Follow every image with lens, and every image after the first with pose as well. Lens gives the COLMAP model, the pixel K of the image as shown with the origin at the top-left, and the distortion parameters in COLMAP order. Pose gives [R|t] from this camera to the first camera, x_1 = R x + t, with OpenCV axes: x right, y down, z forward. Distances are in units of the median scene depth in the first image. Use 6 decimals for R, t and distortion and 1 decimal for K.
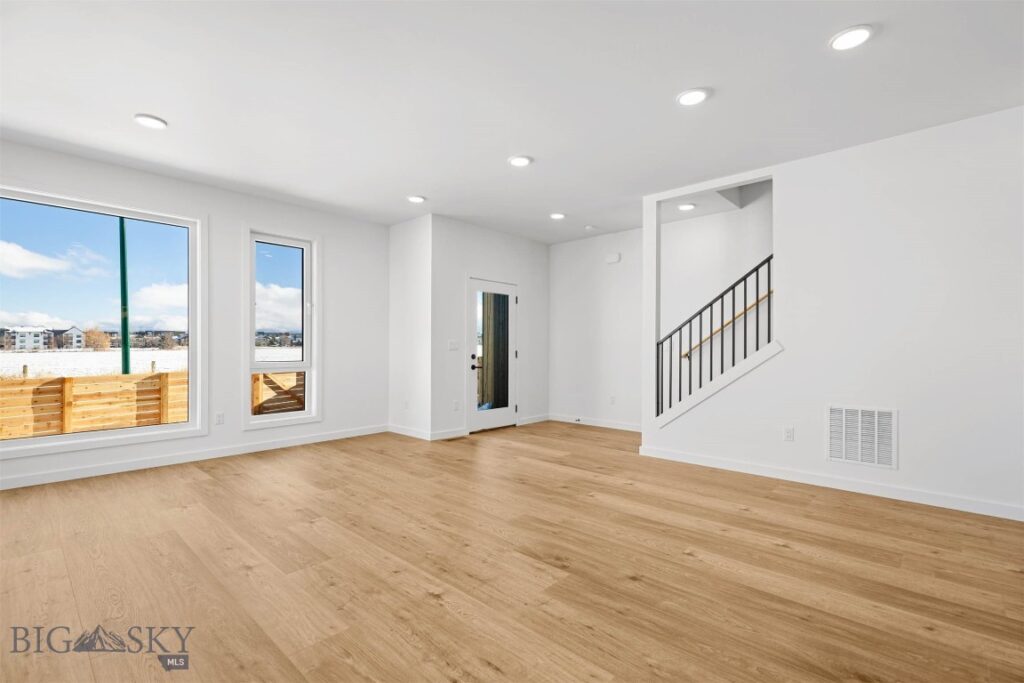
lens RADIAL K [[463.1, 0, 510.6], [0, 463.1, 346.2], [0, 0, 1]] dist [0.009949, 0.000112]
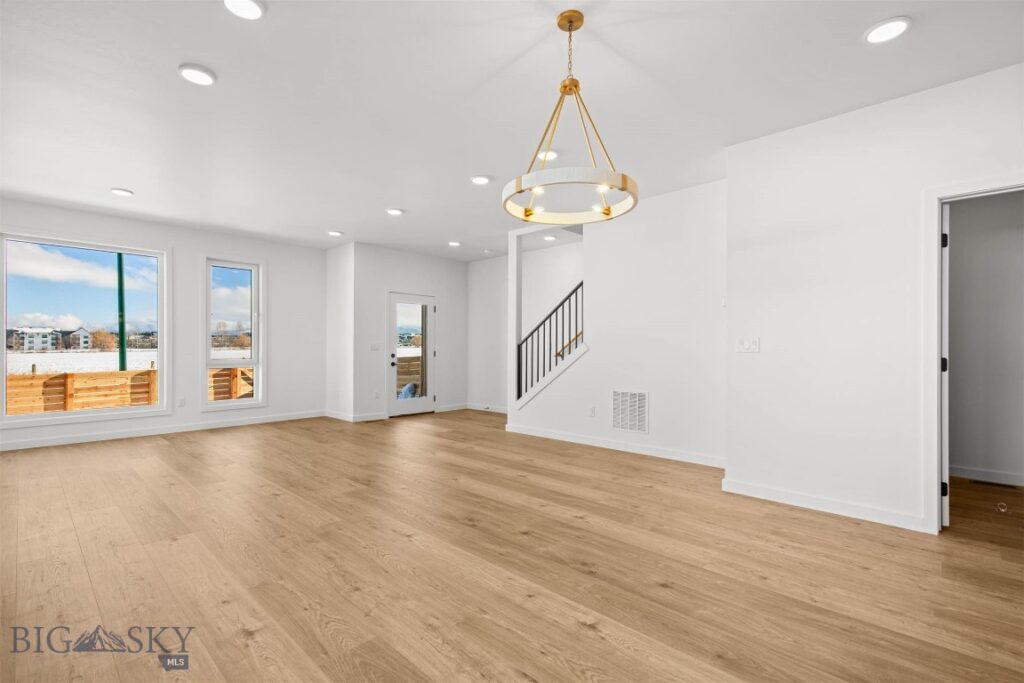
lens RADIAL K [[463.1, 0, 512.8], [0, 463.1, 349.5], [0, 0, 1]] dist [0.009949, 0.000112]
pose [[0.999979, -0.000712, -0.006389, 0.270285], [0.000753, 0.999978, 0.006546, -0.002051], [0.006384, -0.006551, 0.999958, -0.262082]]
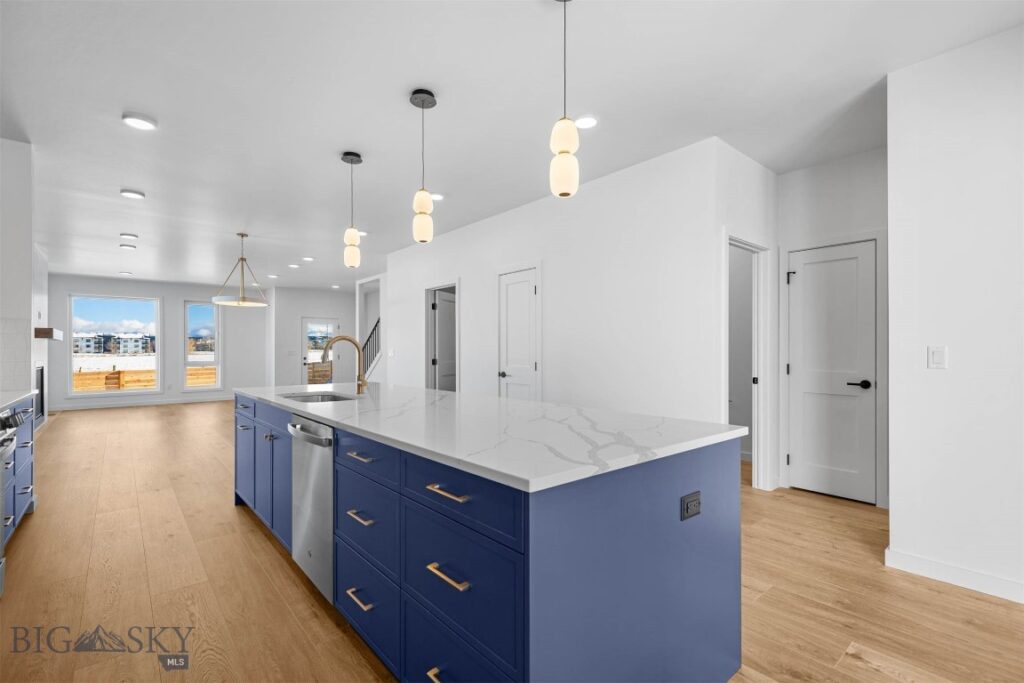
lens RADIAL K [[463.1, 0, 514.8], [0, 463.1, 345.2], [0, 0, 1]] dist [0.009949, 0.000112]
pose [[0.993556, -0.008785, -0.112999, 1.086831], [0.008419, 0.999958, -0.003716, -0.018366], [0.113027, 0.002741, 0.993588, -0.880552]]
